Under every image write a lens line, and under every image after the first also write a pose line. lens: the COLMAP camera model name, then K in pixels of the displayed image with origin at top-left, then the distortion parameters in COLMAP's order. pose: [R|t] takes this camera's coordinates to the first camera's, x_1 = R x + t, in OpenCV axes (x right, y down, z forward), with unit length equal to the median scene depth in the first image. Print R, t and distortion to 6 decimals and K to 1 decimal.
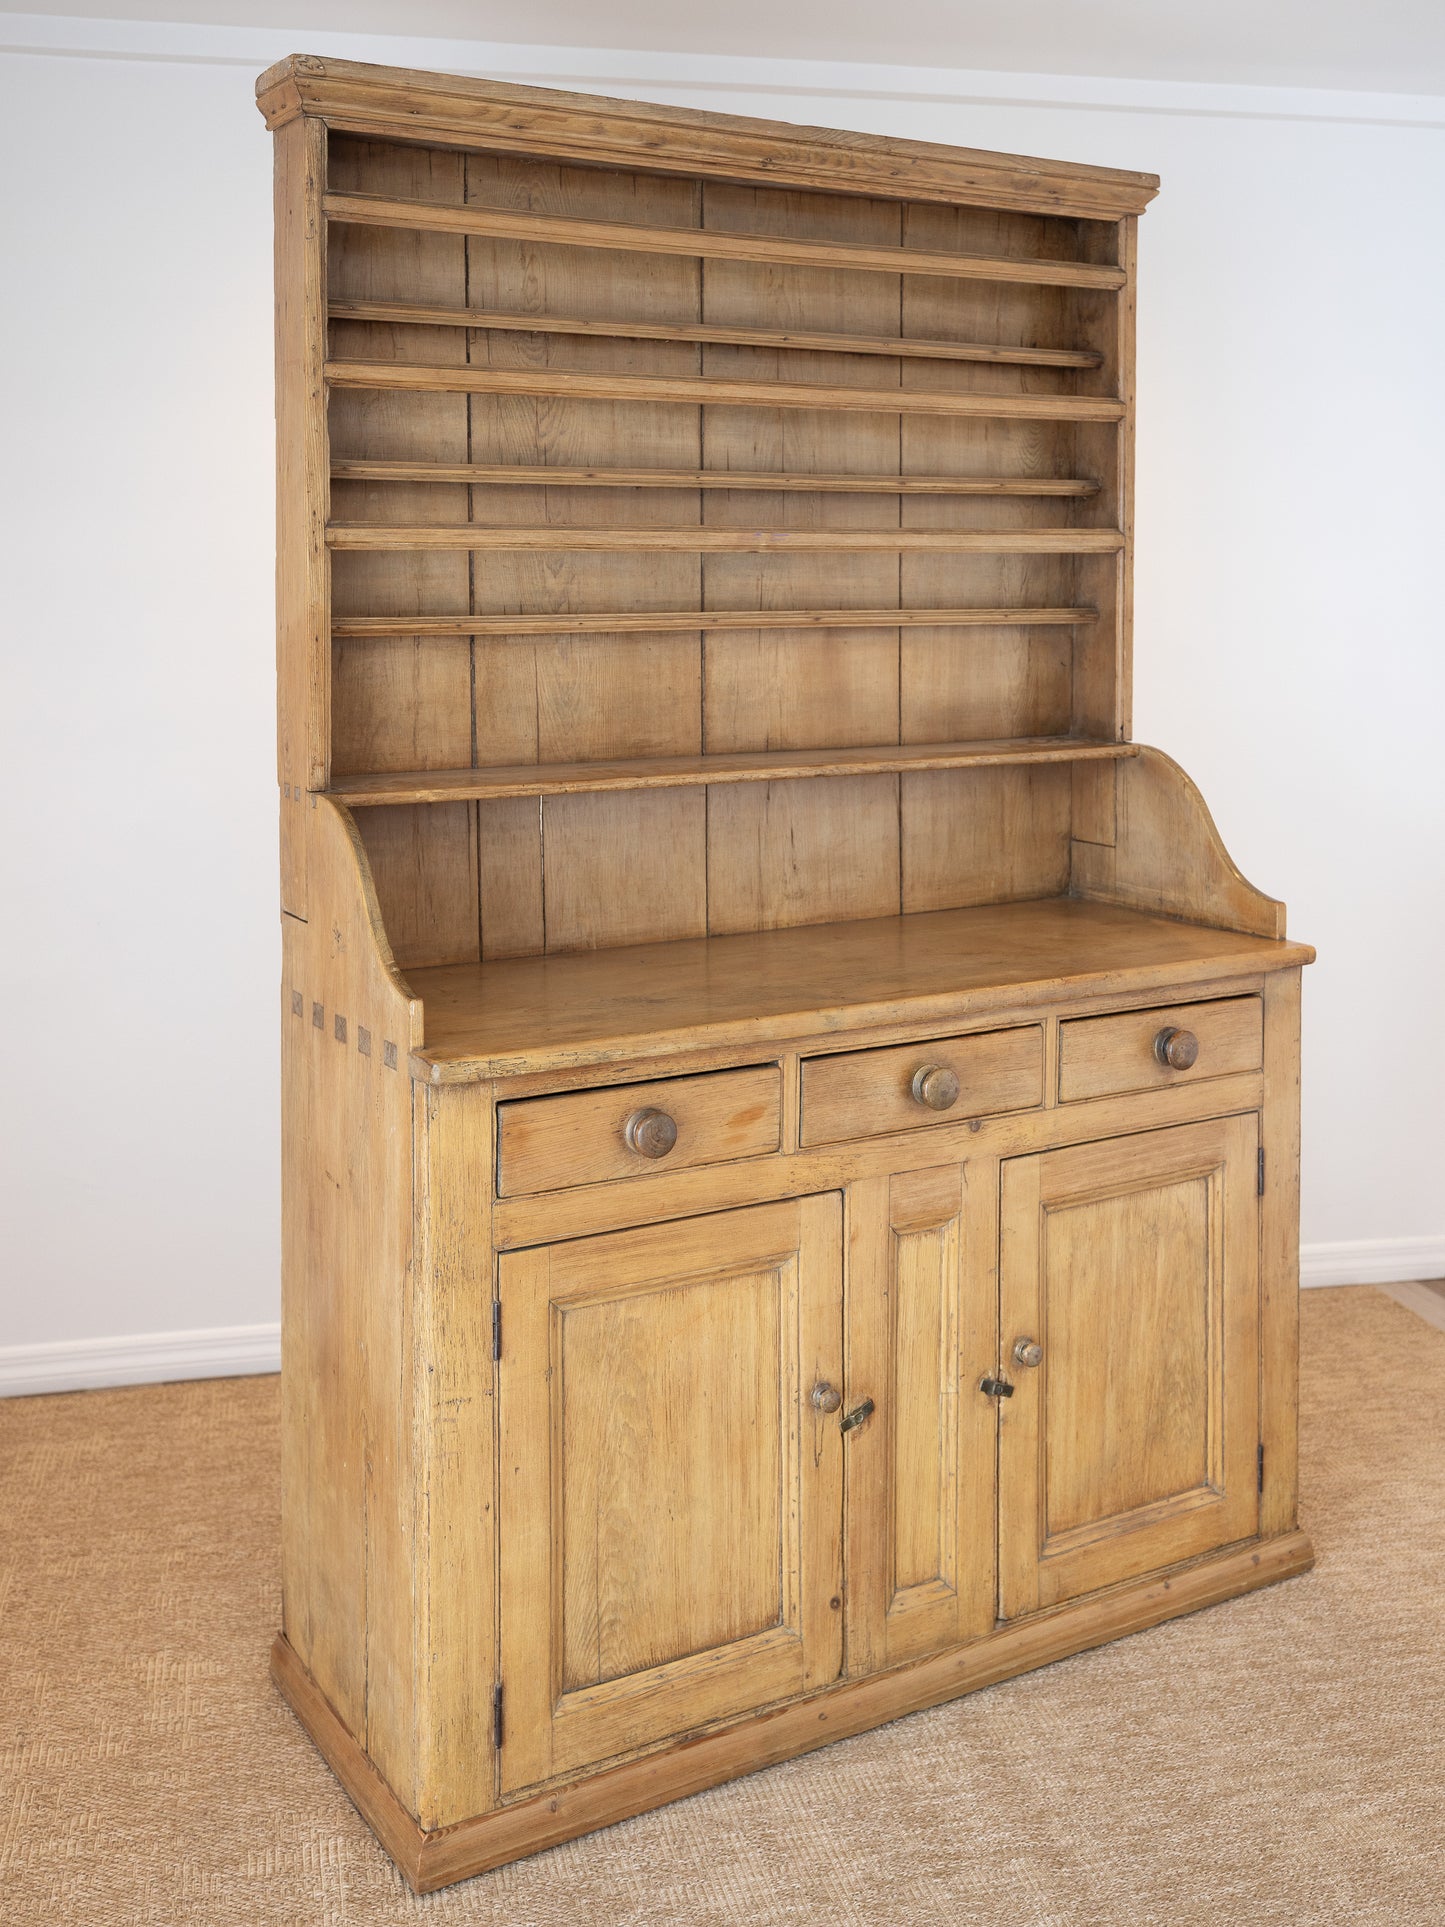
lens RADIAL K [[1973.1, 0, 721.9], [0, 1973.1, 621.1], [0, 0, 1]] dist [0.007085, 0.000000]
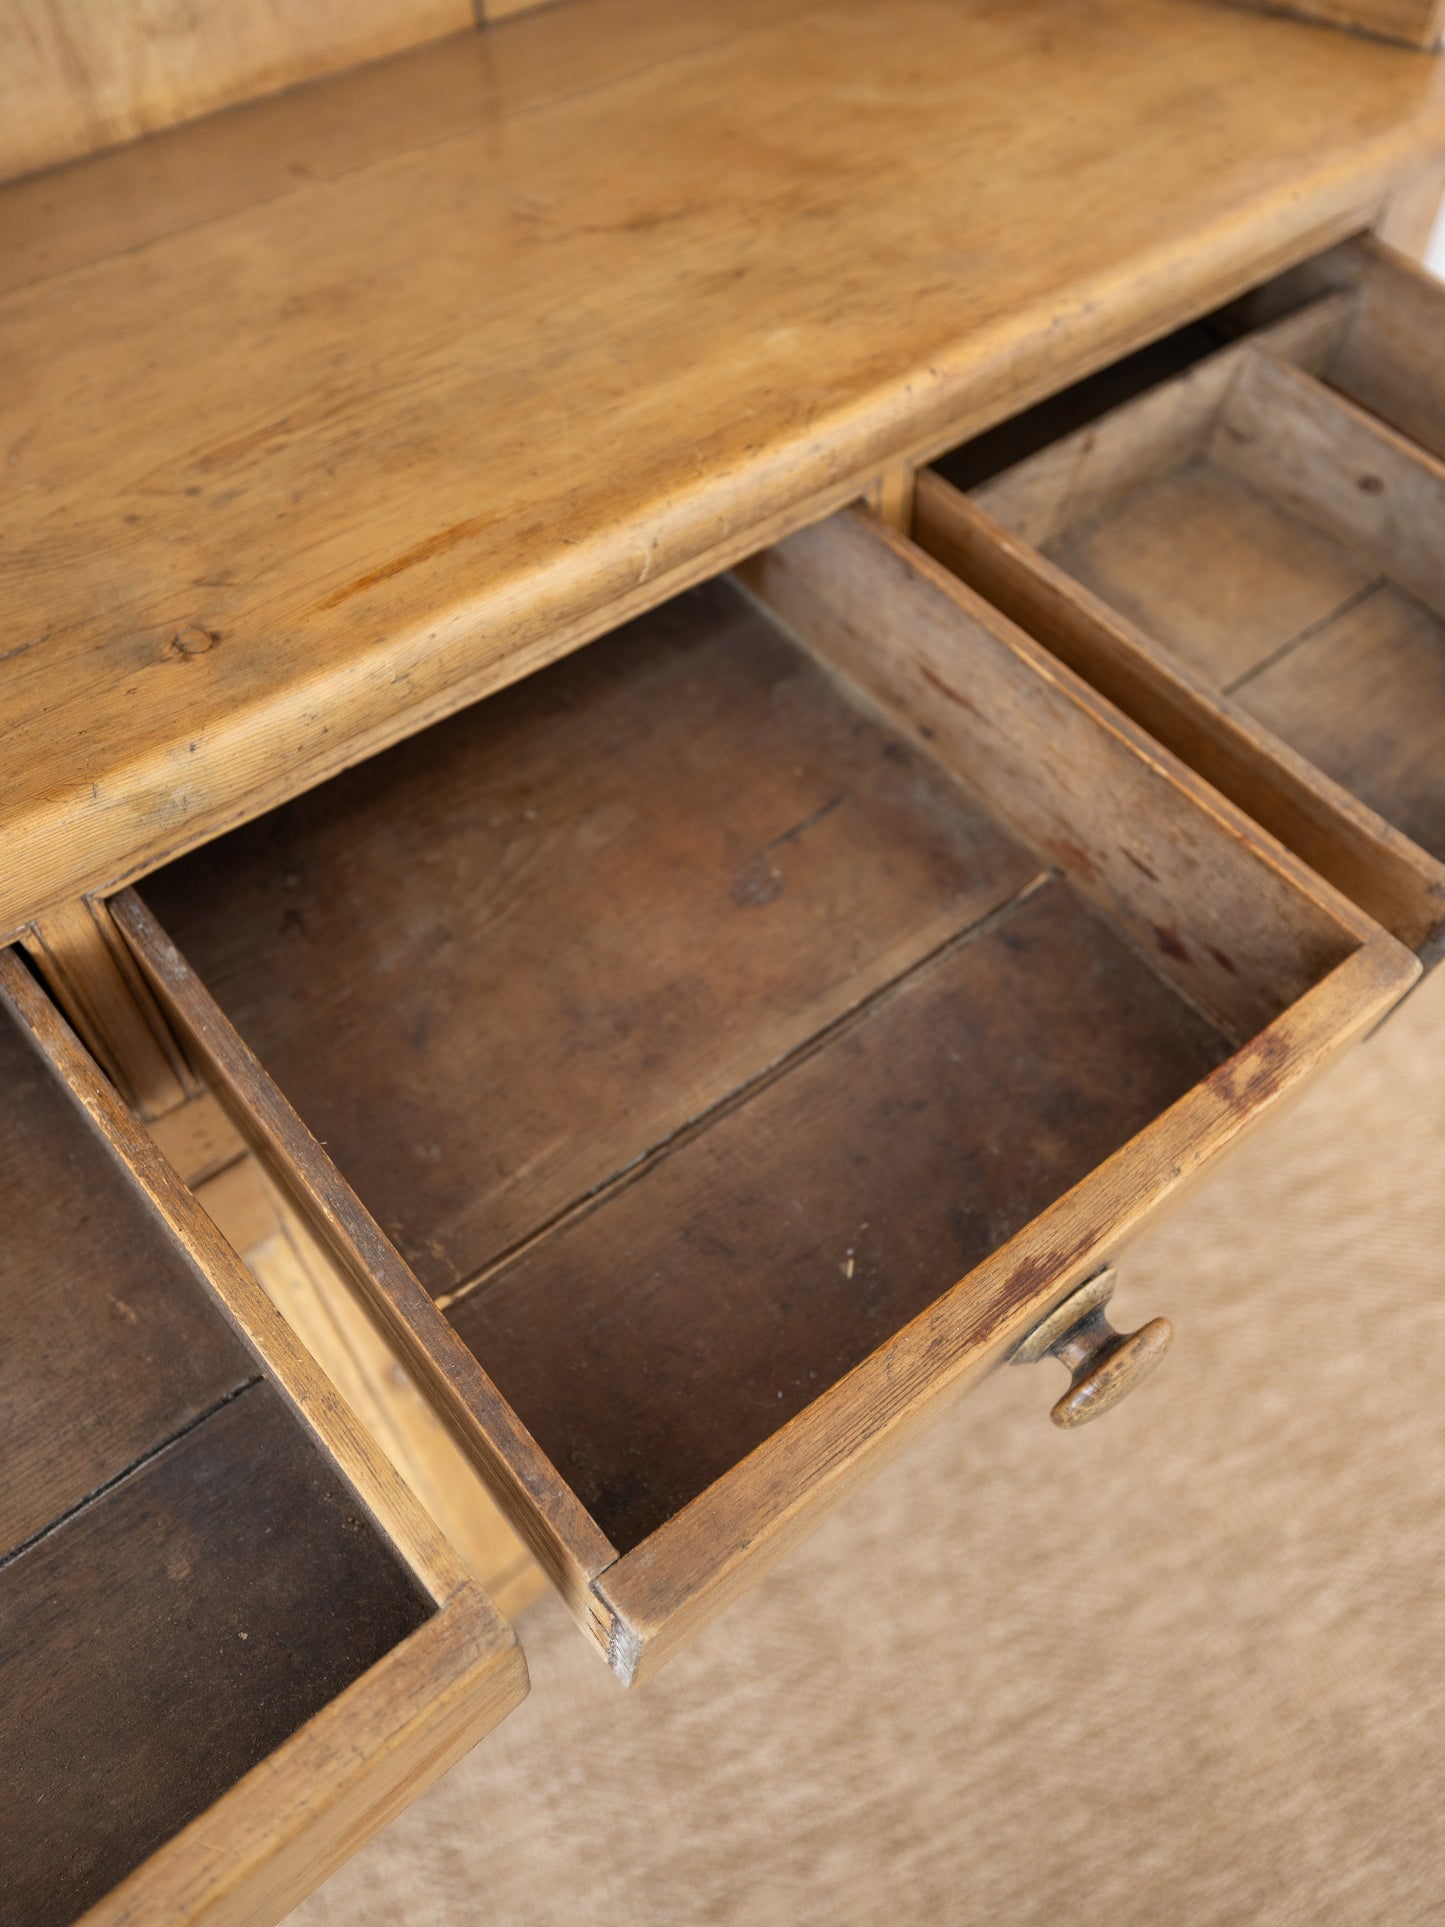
lens RADIAL K [[1448.7, 0, 706.9], [0, 1448.7, 974.7], [0, 0, 1]] dist [0.002106, 0.000809]
pose [[0.984983, -0.156226, 0.073494, 0.096267], [0.048038, 0.656865, 0.752477, 0.062606], [-0.165832, -0.737646, 0.654506, 0.743909]]
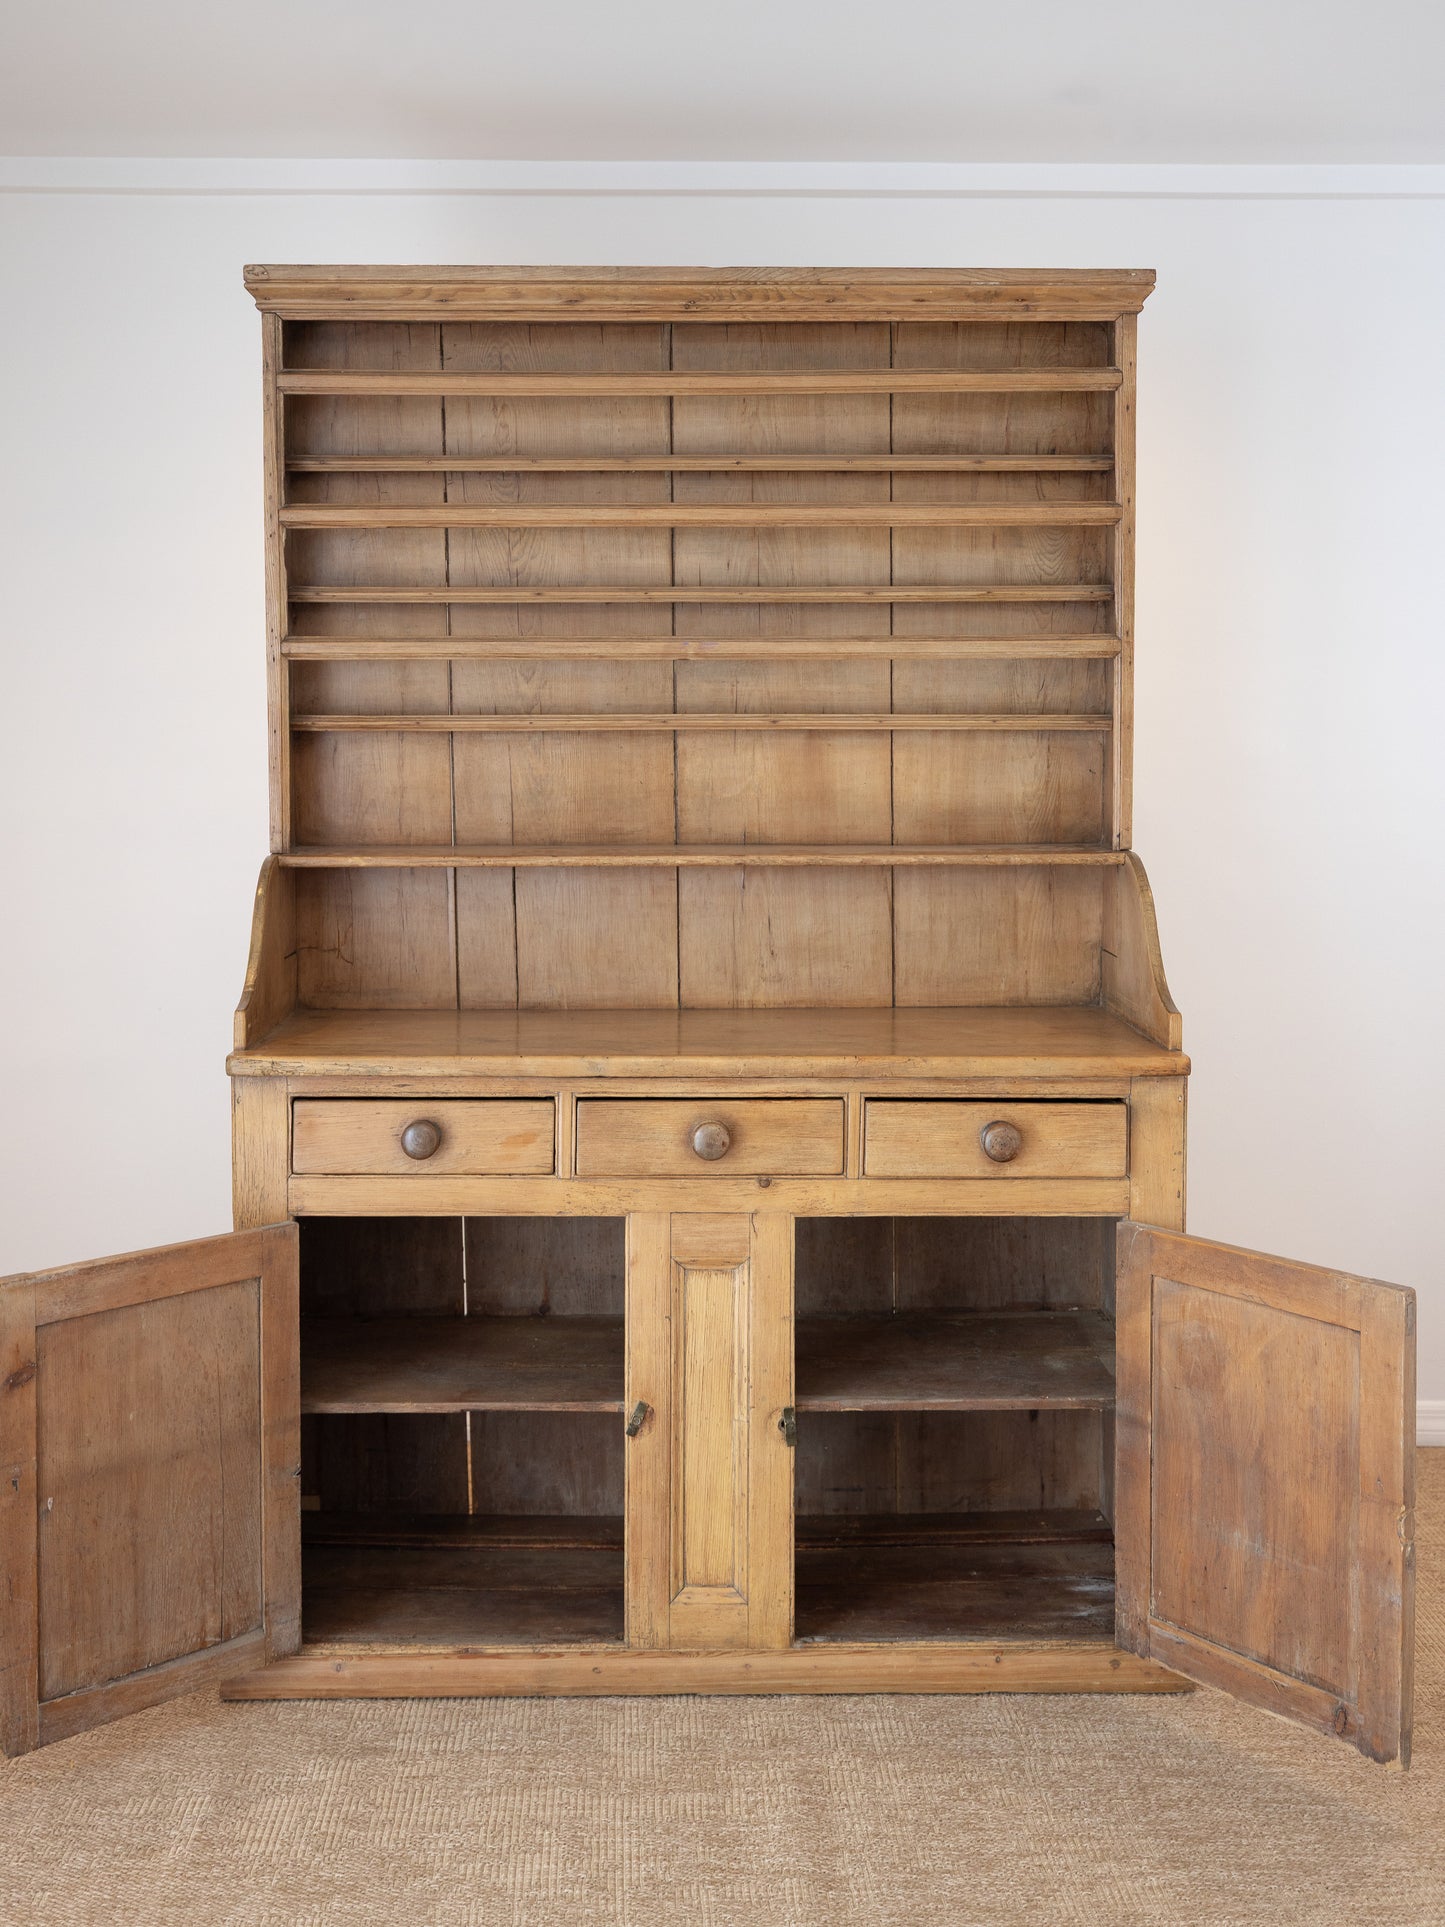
lens RADIAL K [[2179.7, 0, 632.7], [0, 2179.7, 799.5], [0, 0, 1]] dist [0.017218, 0.000000]
pose [[0.865328, 0.022622, -0.500695, 0.621303], [-0.011659, 0.999619, 0.025016, 0.013429], [0.501070, -0.015810, 0.865262, -0.073833]]
